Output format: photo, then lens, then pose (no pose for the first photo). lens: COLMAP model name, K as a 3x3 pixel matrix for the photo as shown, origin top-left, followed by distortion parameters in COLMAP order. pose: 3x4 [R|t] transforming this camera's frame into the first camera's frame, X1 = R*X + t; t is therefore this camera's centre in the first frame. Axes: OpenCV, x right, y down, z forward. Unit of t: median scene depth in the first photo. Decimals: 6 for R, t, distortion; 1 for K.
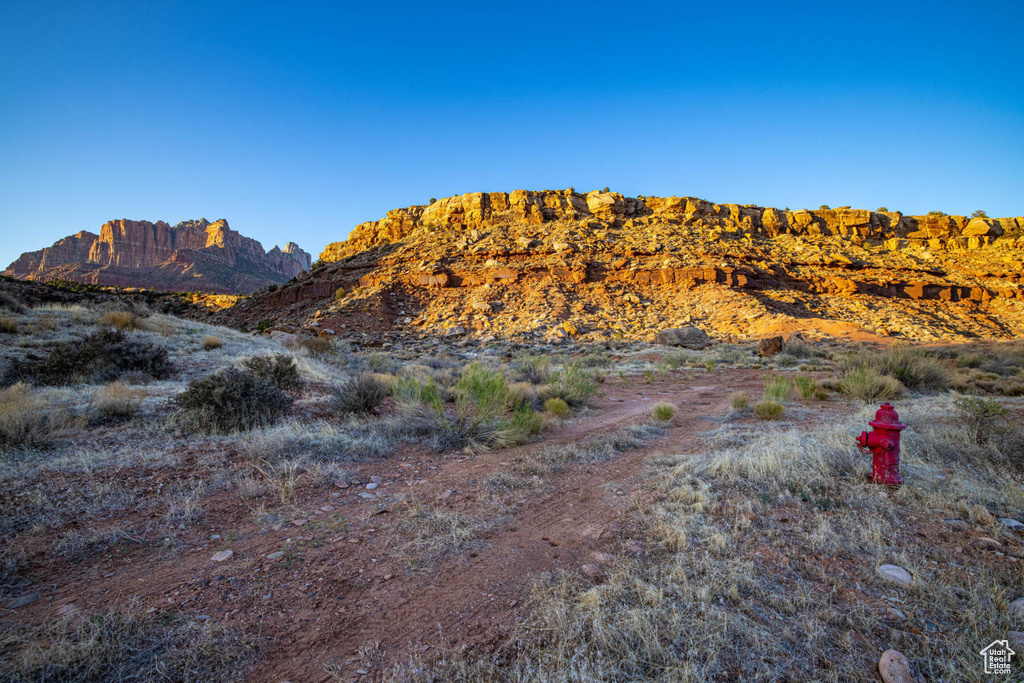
lens RADIAL K [[432.6, 0, 513.5], [0, 432.6, 338.6], [0, 0, 1]] dist [-0.002548, 0.001550]
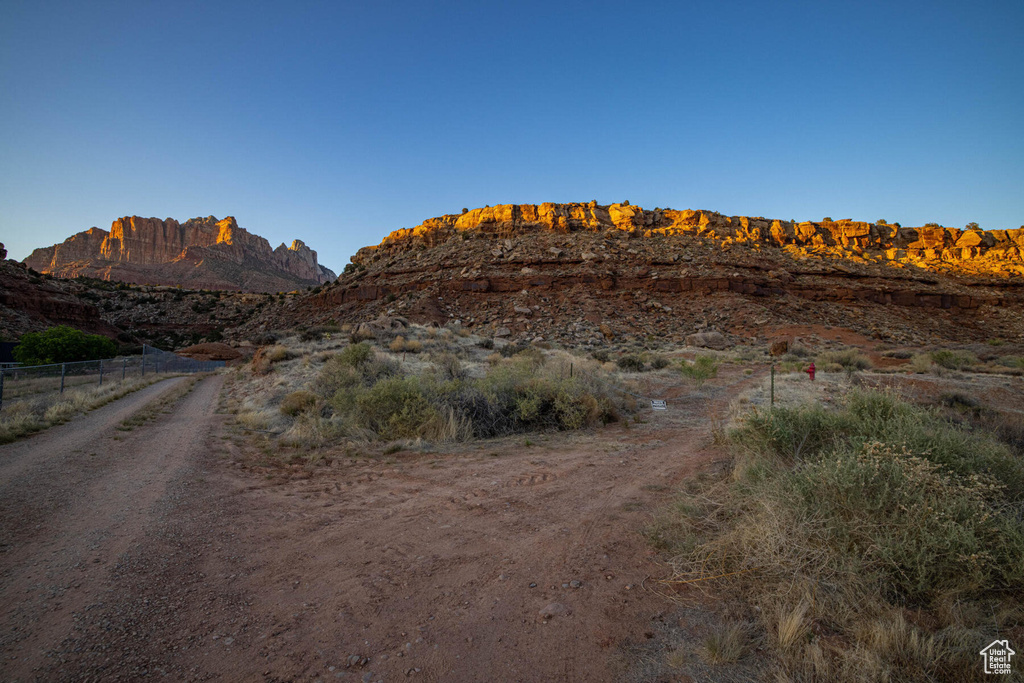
lens RADIAL K [[432.6, 0, 514.4], [0, 432.6, 339.3], [0, 0, 1]] dist [-0.002548, 0.001550]
pose [[0.999944, 0.008647, -0.006064, -0.058890], [-0.008621, 0.999953, 0.004412, -0.002304], [0.006102, -0.004360, 0.999972, -0.093398]]
